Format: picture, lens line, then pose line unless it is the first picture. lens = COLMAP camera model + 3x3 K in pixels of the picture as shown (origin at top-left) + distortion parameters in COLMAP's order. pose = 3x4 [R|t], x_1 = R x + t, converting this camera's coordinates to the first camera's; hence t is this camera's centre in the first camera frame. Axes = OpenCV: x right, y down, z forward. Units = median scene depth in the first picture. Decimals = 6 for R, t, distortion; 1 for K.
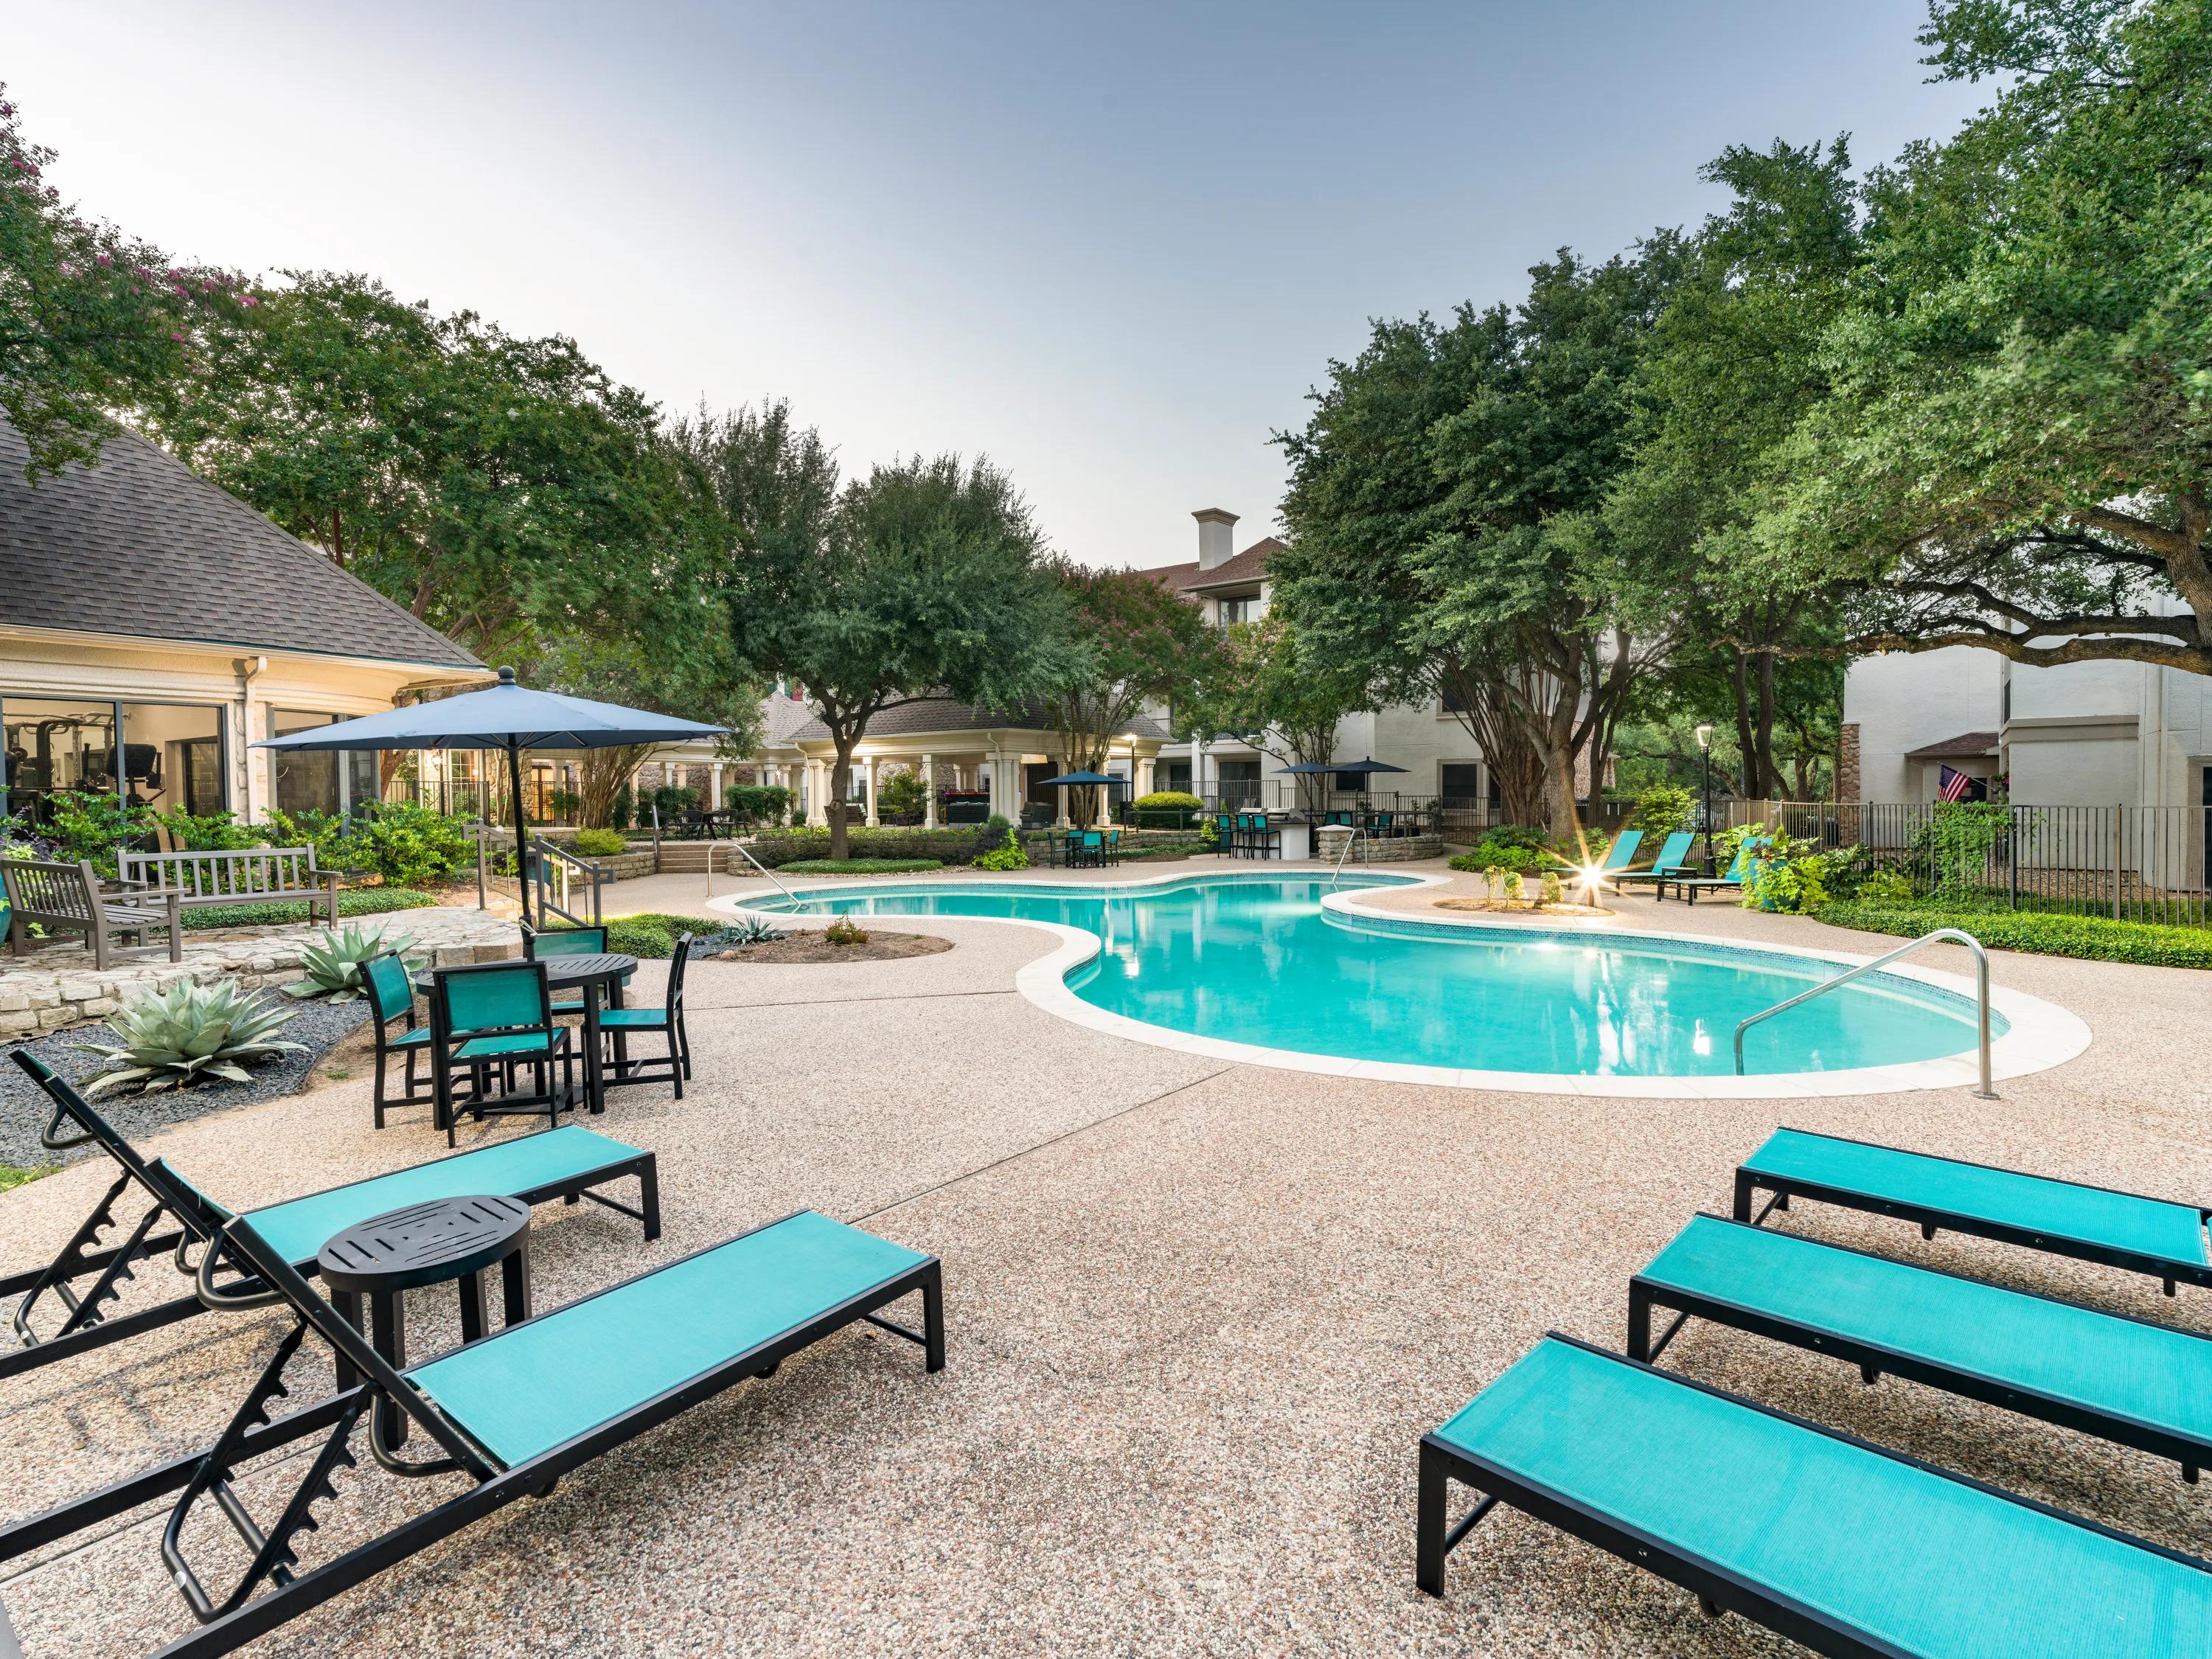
lens RADIAL K [[1018.2, 0, 1106.0], [0, 1018.2, 829.5], [0, 0, 1]] dist [0.000496, -0.000003]
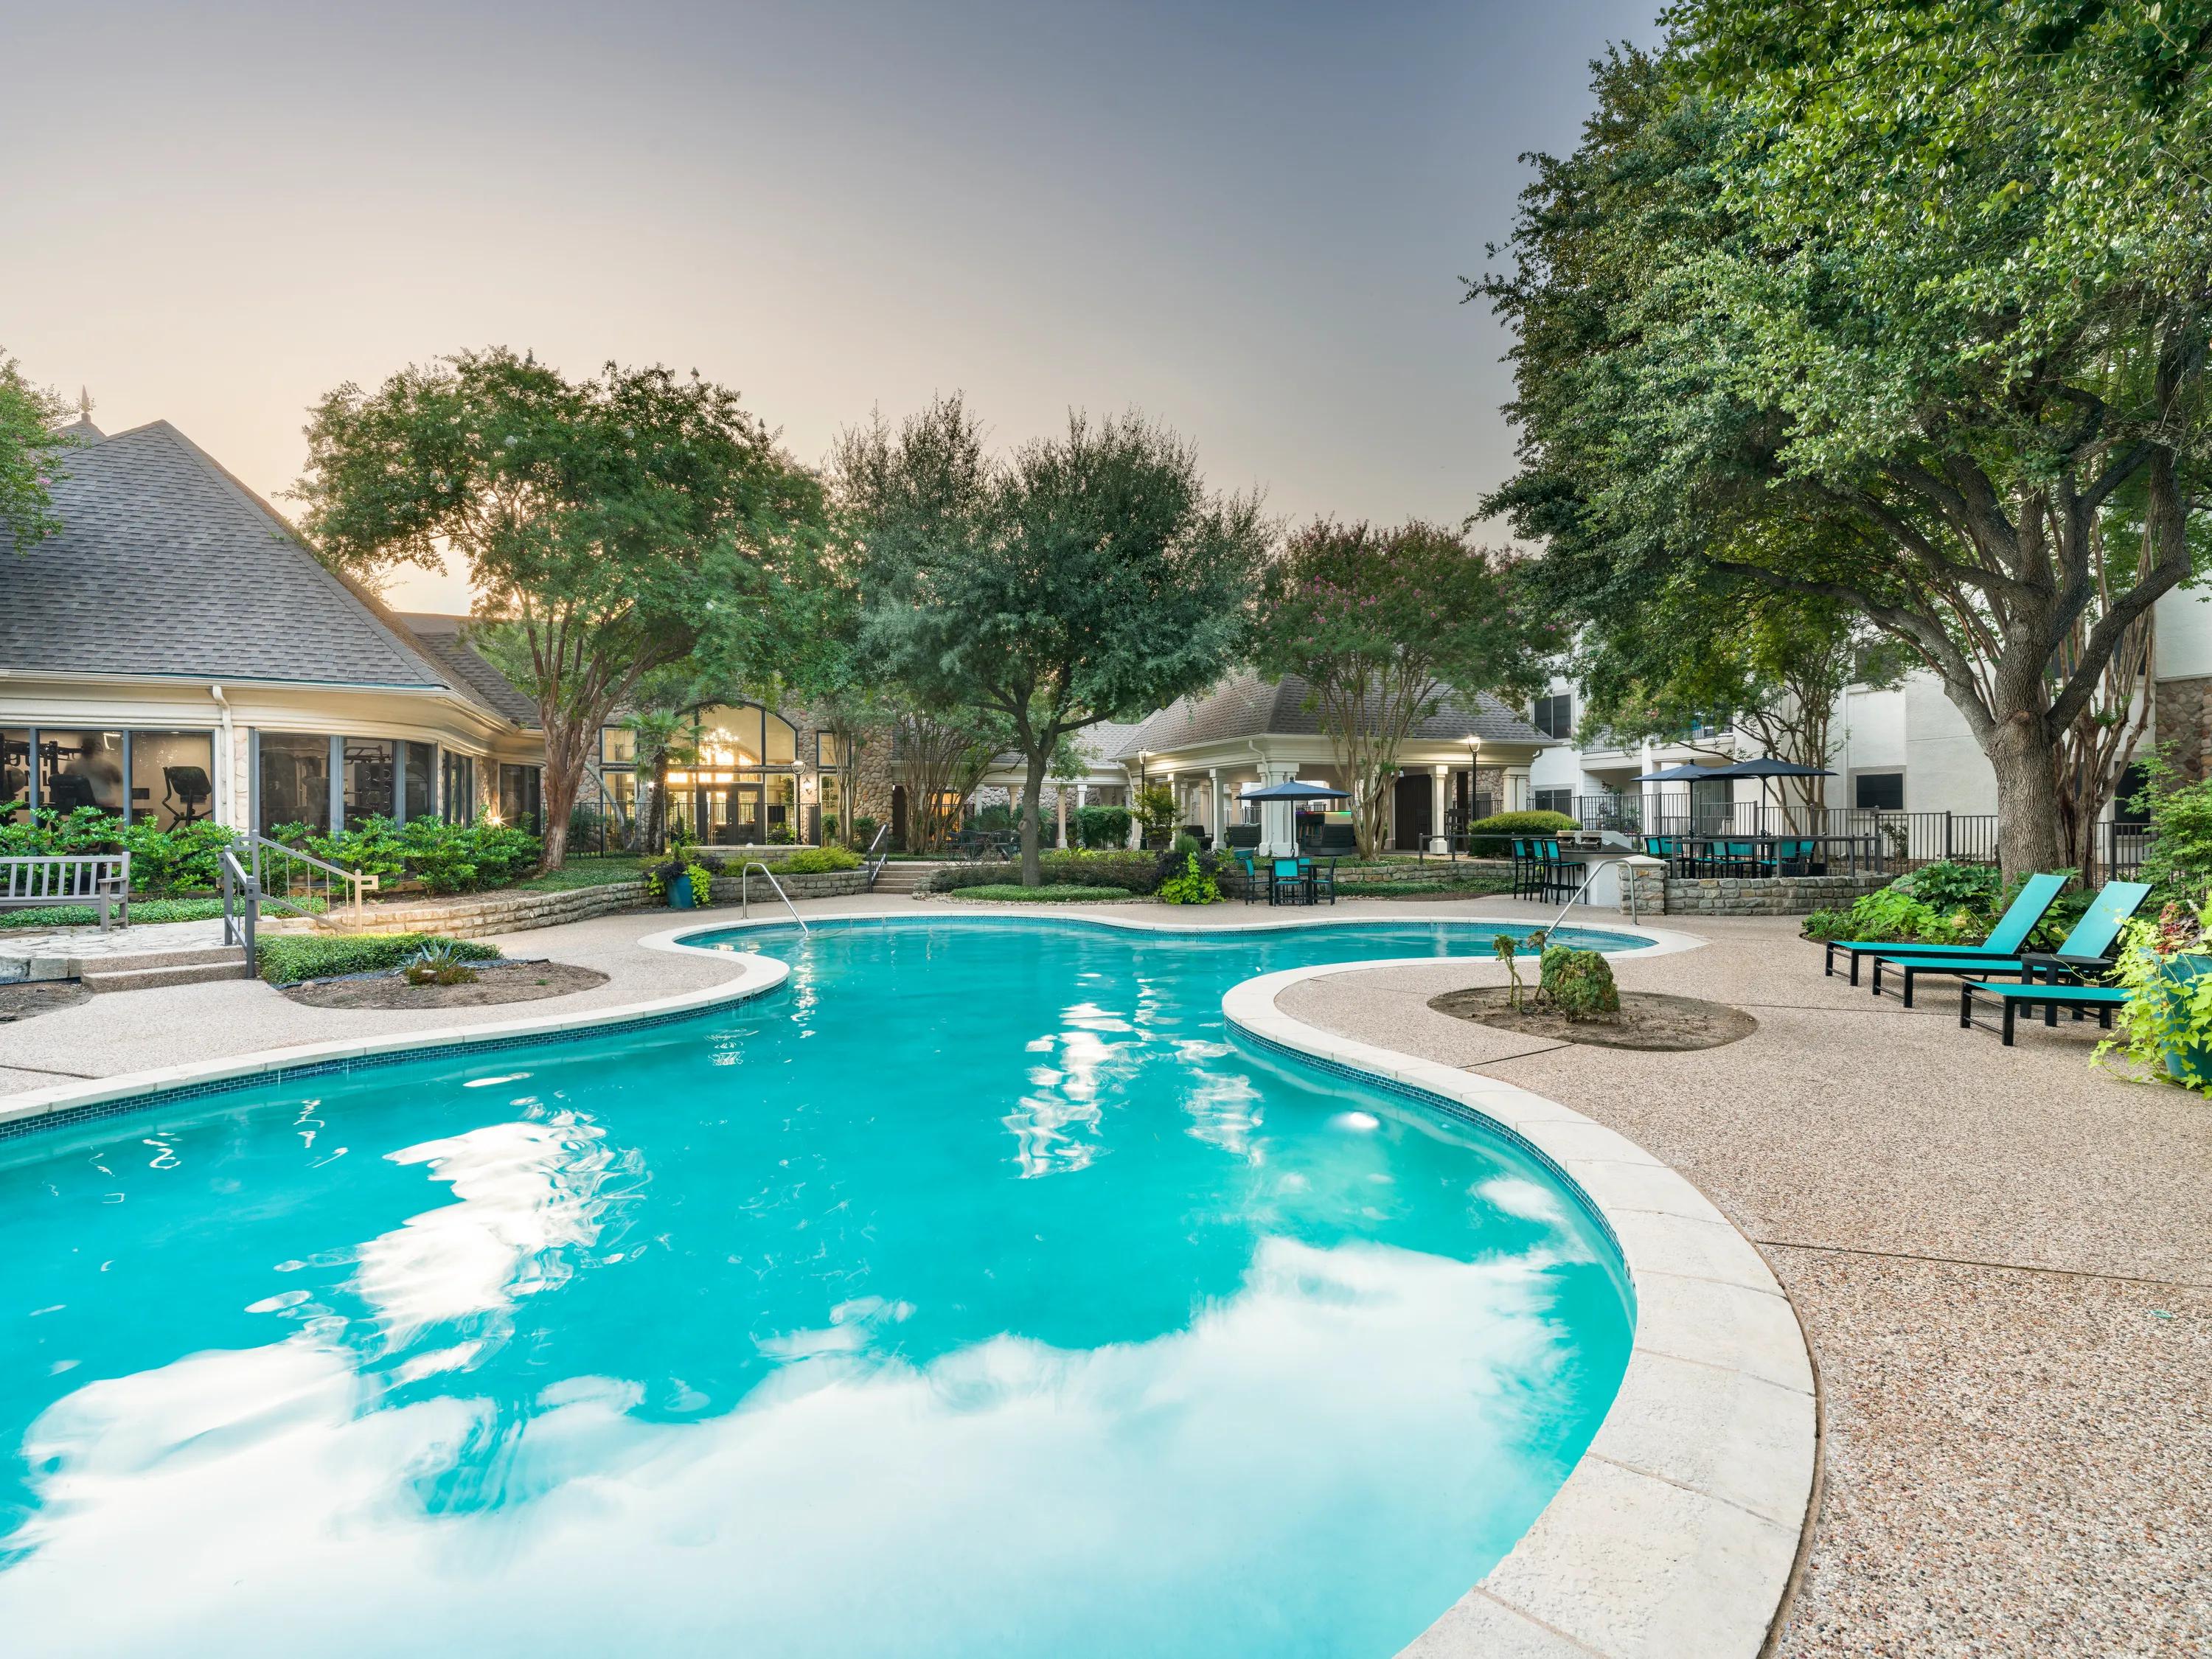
lens RADIAL K [[1031.7, 0, 1106.0], [0, 1031.7, 829.5], [0, 0, 1]] dist [-0.002750, -0.001629]
pose [[0.852797, 0.005094, -0.522218, 0.291454], [-0.017523, 0.999668, -0.018865, -0.003377], [0.521948, 0.025239, 0.852604, 0.265155]]
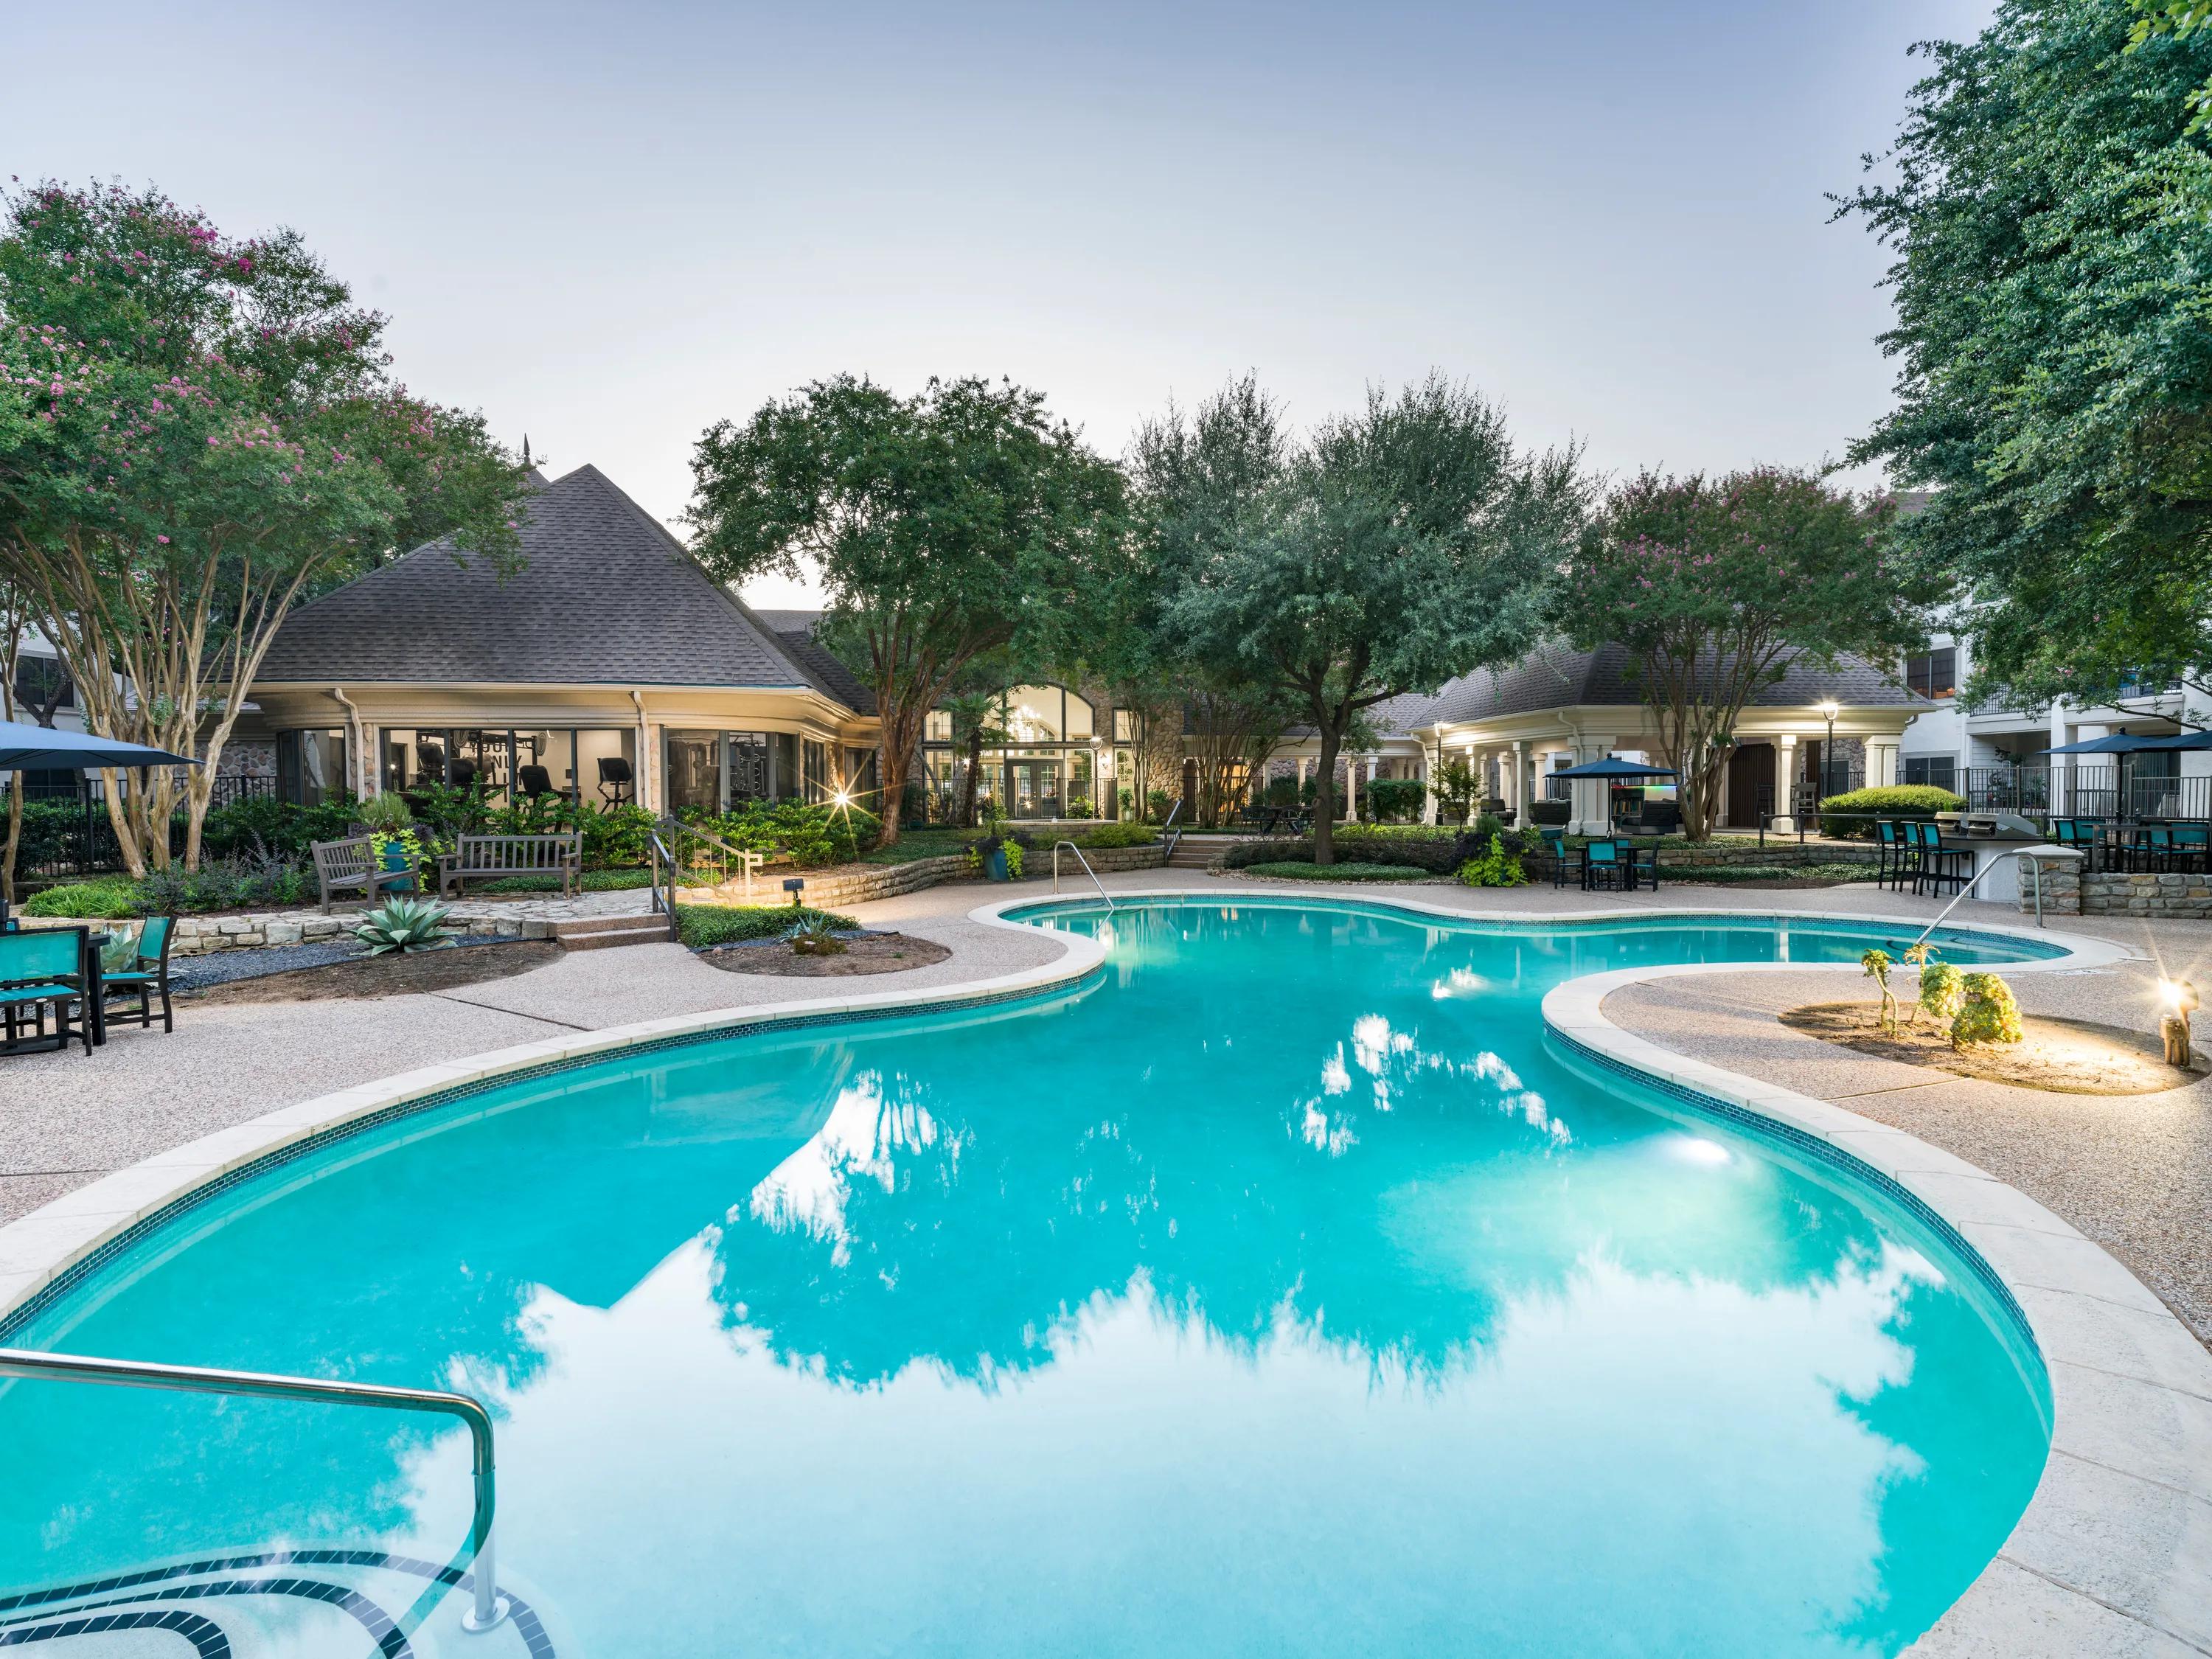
lens RADIAL K [[1026.8, 0, 1133.0], [0, 1026.8, 828.6], [0, 0, 1]] dist [0.008450, -0.012876]
pose [[0.698514, 0.026987, -0.715088, 0.289686], [-0.021843, 0.999627, 0.016389, -0.012208], [0.715263, 0.004171, 0.698843, 0.252642]]
